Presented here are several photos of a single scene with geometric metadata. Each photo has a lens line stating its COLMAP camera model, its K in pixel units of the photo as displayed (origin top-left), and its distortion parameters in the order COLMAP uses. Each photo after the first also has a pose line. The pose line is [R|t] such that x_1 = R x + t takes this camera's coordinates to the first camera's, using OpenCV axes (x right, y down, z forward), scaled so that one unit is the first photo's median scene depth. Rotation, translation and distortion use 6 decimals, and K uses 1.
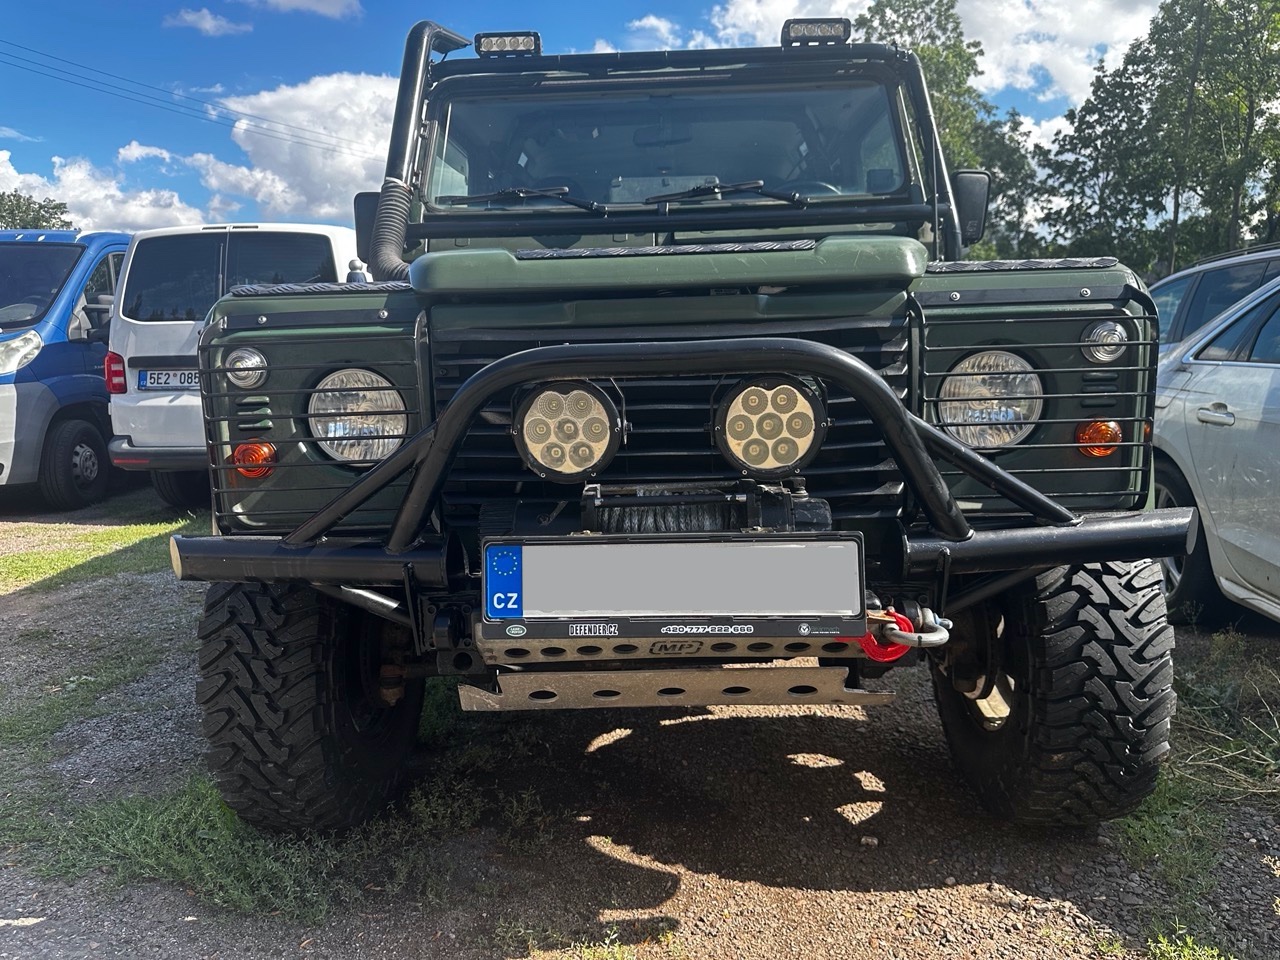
lens RADIAL K [[903.2, 0, 607.1], [0, 903.2, 460.4], [0, 0, 1]] dist [0.043236, -0.051602]
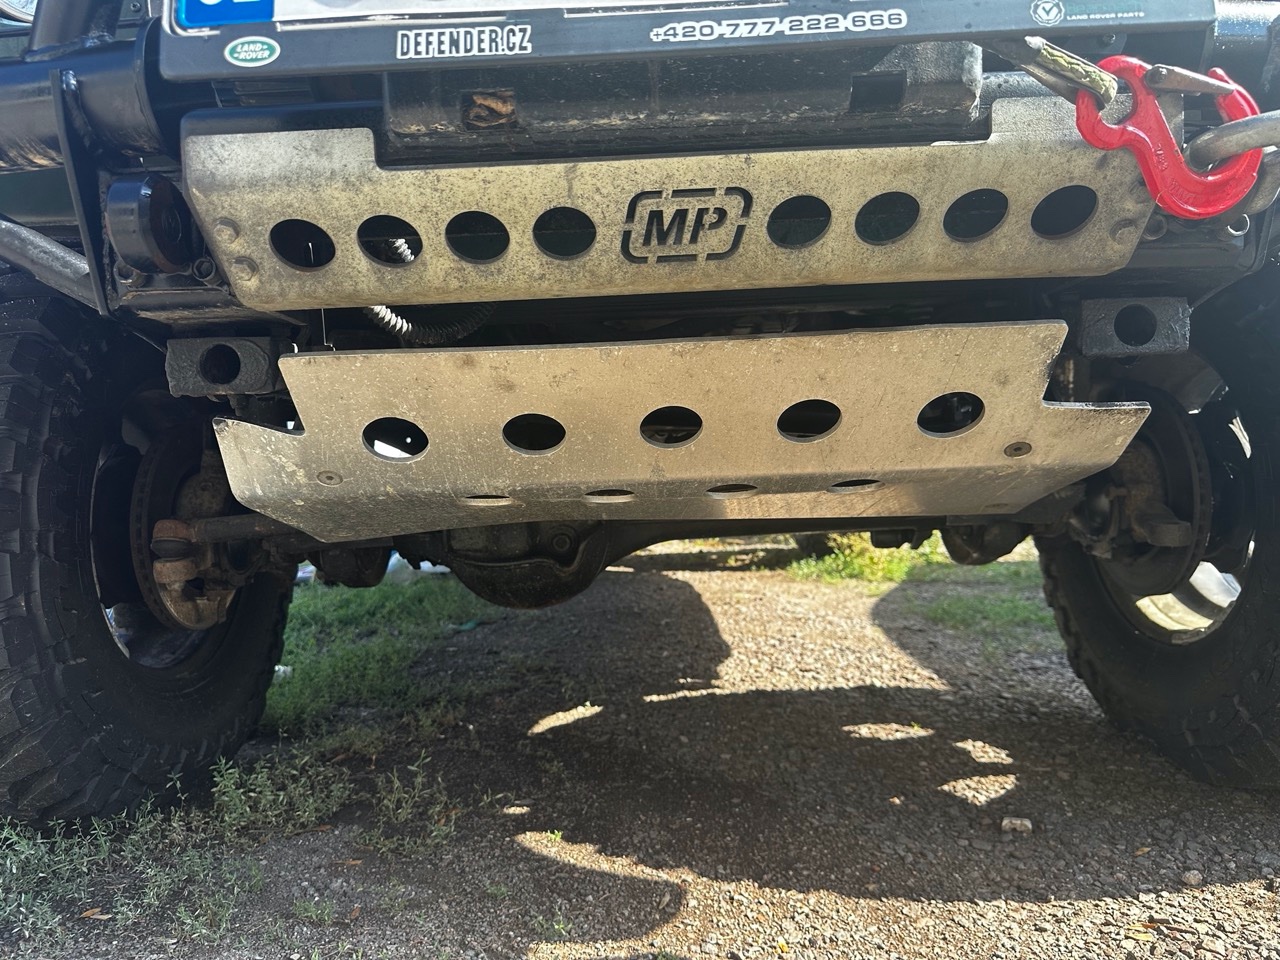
lens RADIAL K [[903.5, 0, 612.0], [0, 903.5, 478.6], [0, 0, 1]] dist [0.002361, -0.007136]
pose [[0.999548, -0.004853, 0.029665, 0.020991], [0.007855, 0.994759, -0.101941, 0.259067], [-0.029015, 0.102128, 0.994348, 0.426246]]
